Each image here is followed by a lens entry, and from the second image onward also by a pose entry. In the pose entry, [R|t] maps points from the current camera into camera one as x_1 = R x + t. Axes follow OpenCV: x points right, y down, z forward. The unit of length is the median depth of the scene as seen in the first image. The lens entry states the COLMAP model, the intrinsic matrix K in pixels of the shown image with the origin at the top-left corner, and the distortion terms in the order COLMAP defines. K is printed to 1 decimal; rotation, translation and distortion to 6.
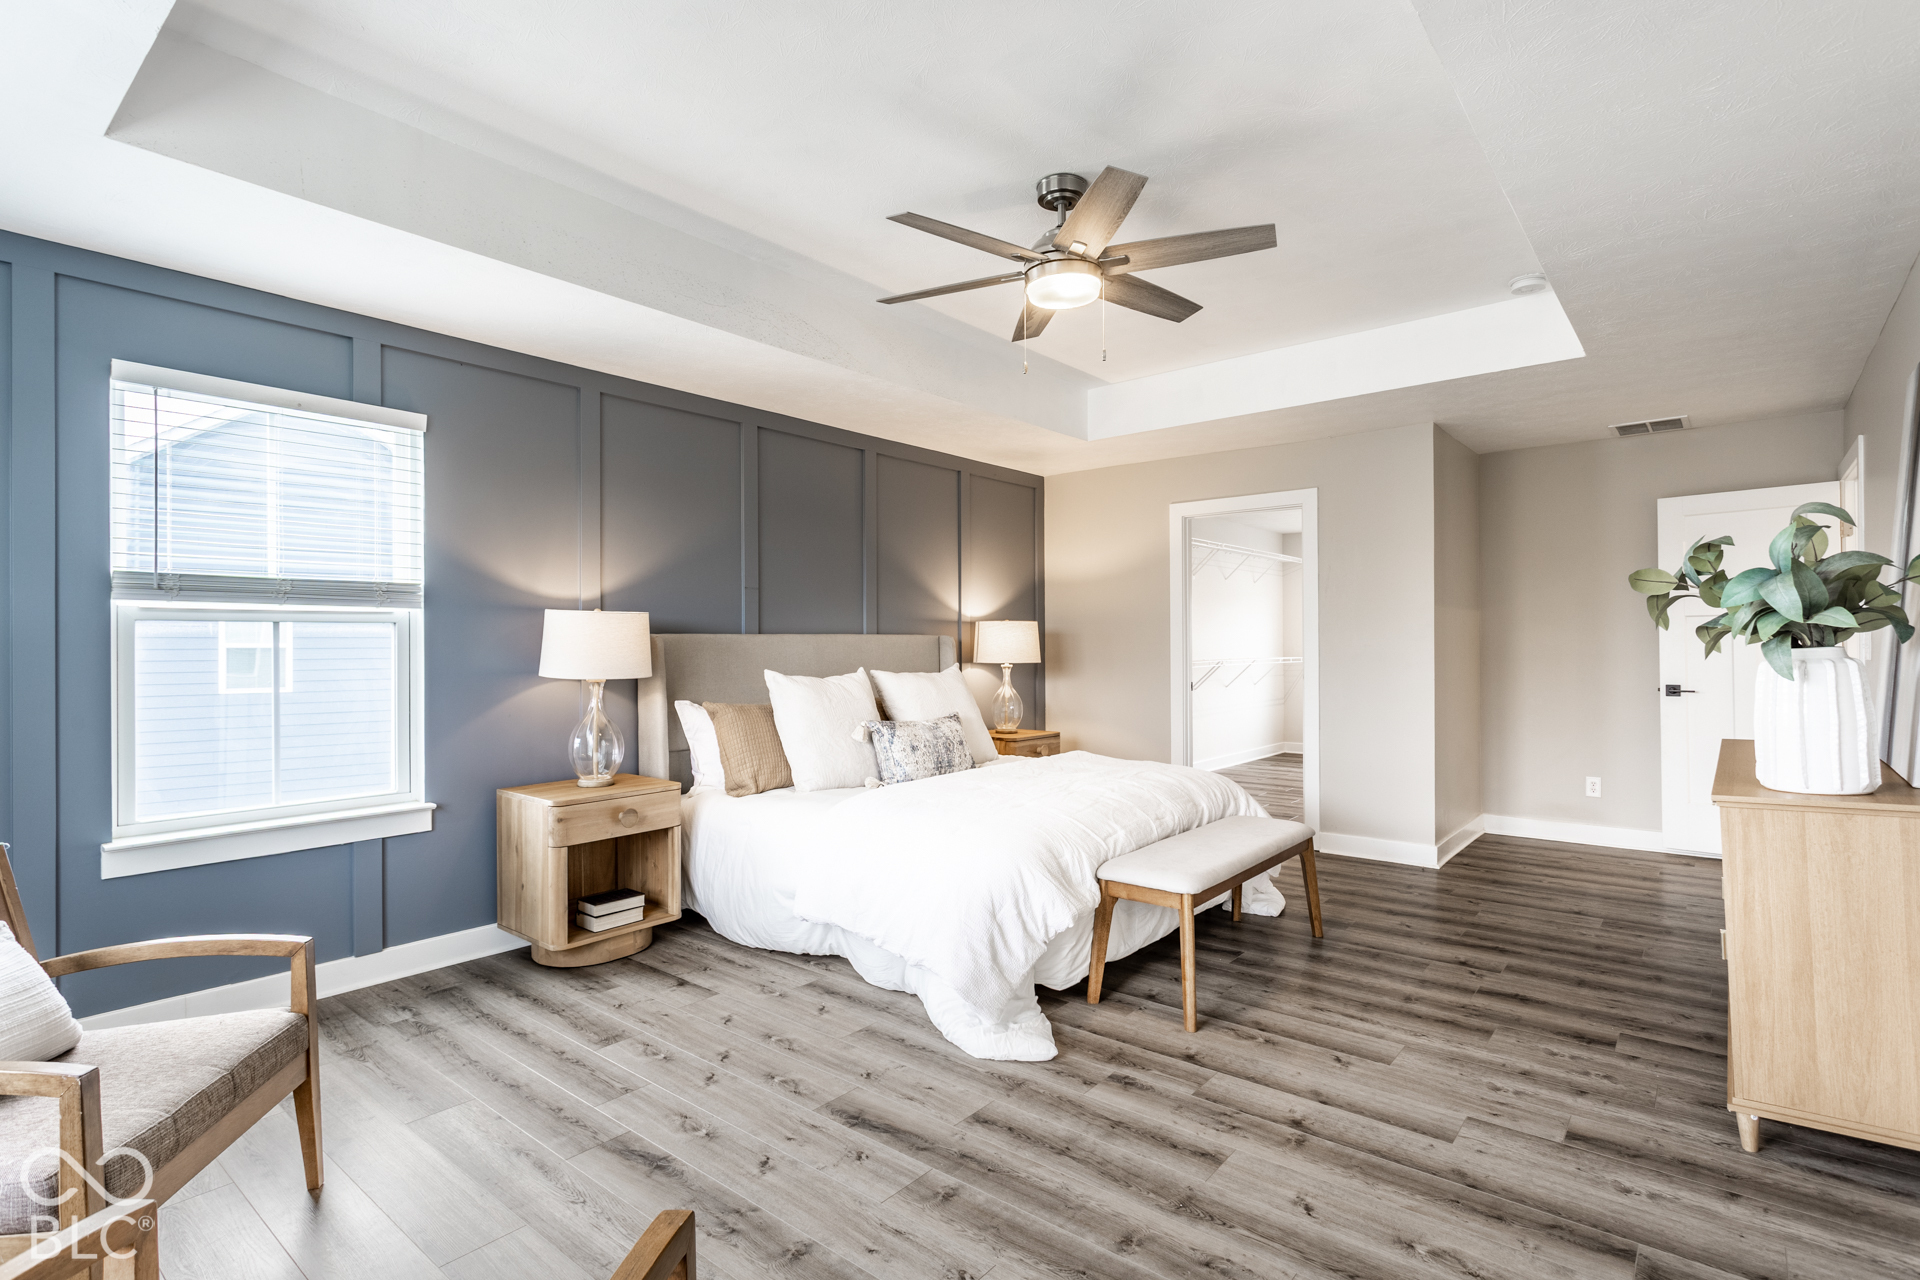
lens RADIAL K [[913.6, 0, 970.3], [0, 913.6, 636.3], [0, 0, 1]] dist [-0.002072, 0.000280]
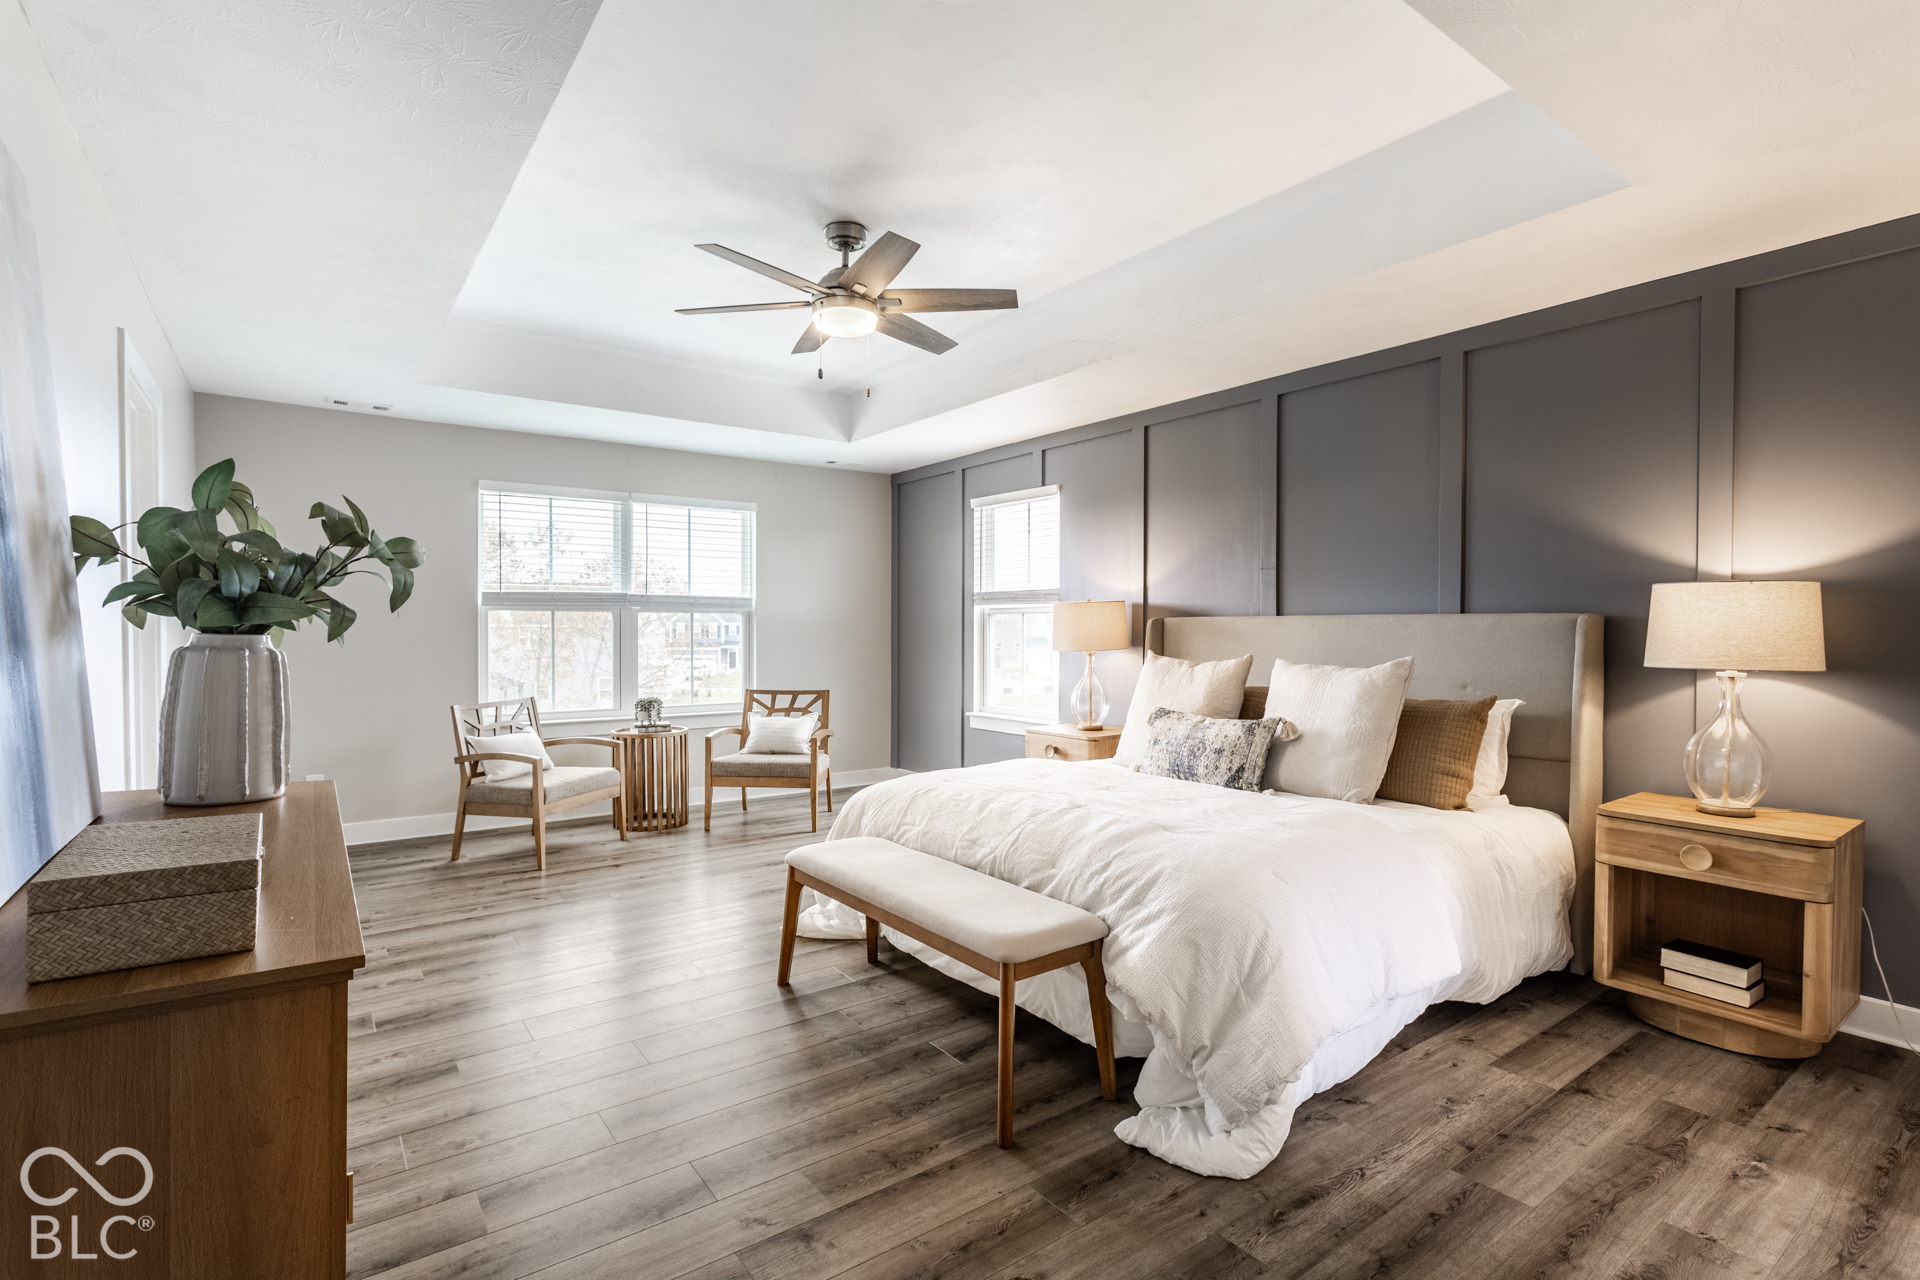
lens RADIAL K [[913.6, 0, 970.3], [0, 913.6, 636.3], [0, 0, 1]] dist [-0.002072, 0.000280]
pose [[-0.240560, 0.017652, -0.970474, 1.000293], [0.009063, 0.999832, 0.015939, -0.000823], [0.970592, -0.004961, -0.240679, 1.191842]]
